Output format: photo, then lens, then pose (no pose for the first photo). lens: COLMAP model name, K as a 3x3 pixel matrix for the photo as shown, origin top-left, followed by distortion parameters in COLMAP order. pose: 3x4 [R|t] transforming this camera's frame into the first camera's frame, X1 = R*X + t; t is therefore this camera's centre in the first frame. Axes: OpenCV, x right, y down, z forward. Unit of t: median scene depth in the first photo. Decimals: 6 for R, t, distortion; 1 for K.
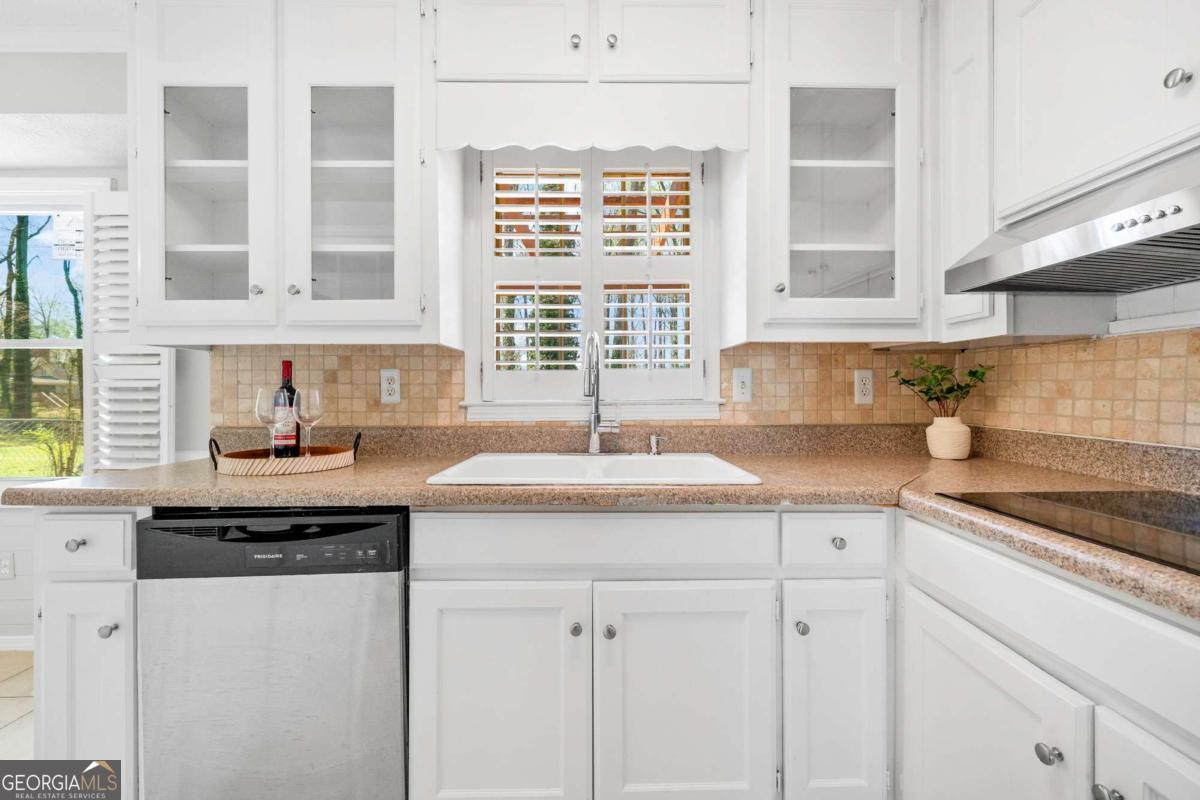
lens RADIAL K [[483.5, 0, 597.7], [0, 483.5, 387.2], [0, 0, 1]] dist [-0.001746, -0.000021]
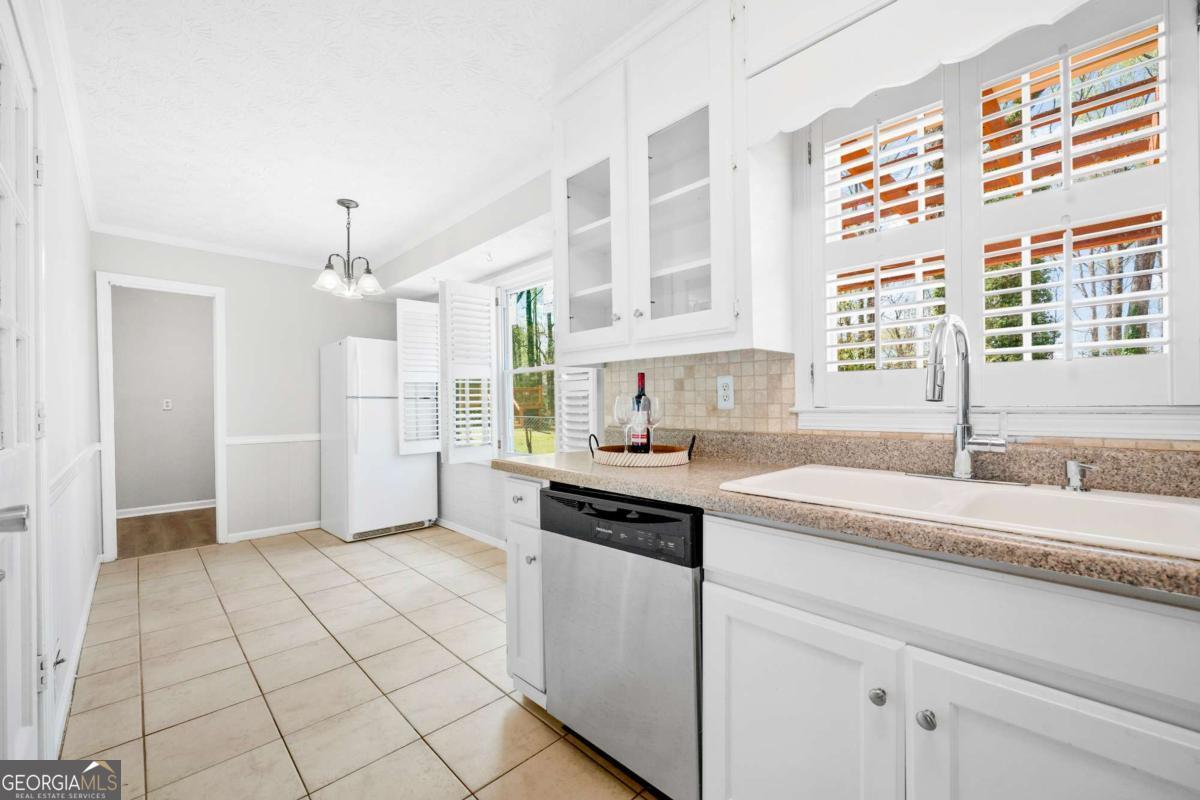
lens RADIAL K [[481.0, 0, 602.4], [0, 481.0, 399.9], [0, 0, 1]] dist [-0.001180, -0.000021]
pose [[0.690454, -0.006594, -0.723346, 0.162287], [0.016675, 0.999838, 0.006803, 0.002953], [0.723184, -0.016759, 0.690452, 0.107176]]
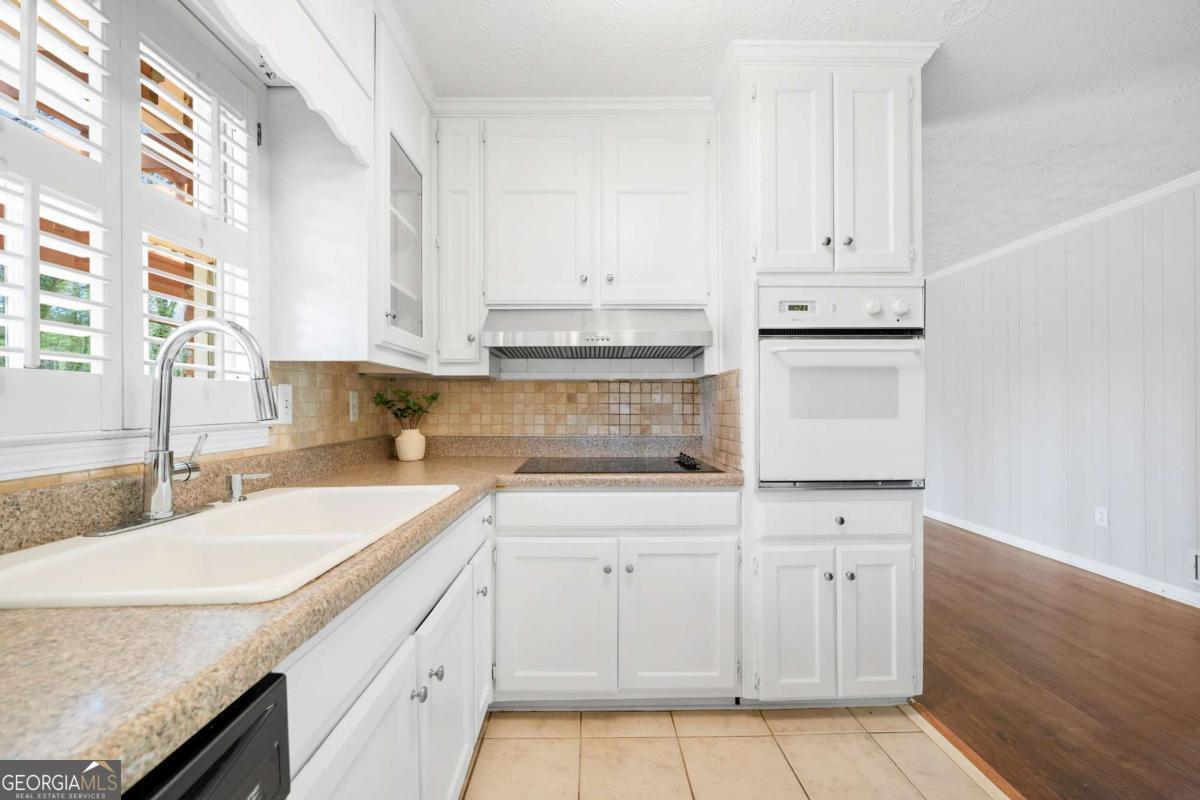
lens RADIAL K [[481.0, 0, 602.4], [0, 481.0, 399.9], [0, 0, 1]] dist [-0.001180, -0.000021]
pose [[-0.012483, 0.015482, 0.999802, -0.670266], [-0.004078, 0.999871, -0.015534, -0.001322], [-0.999914, -0.004271, -0.012419, 0.523453]]
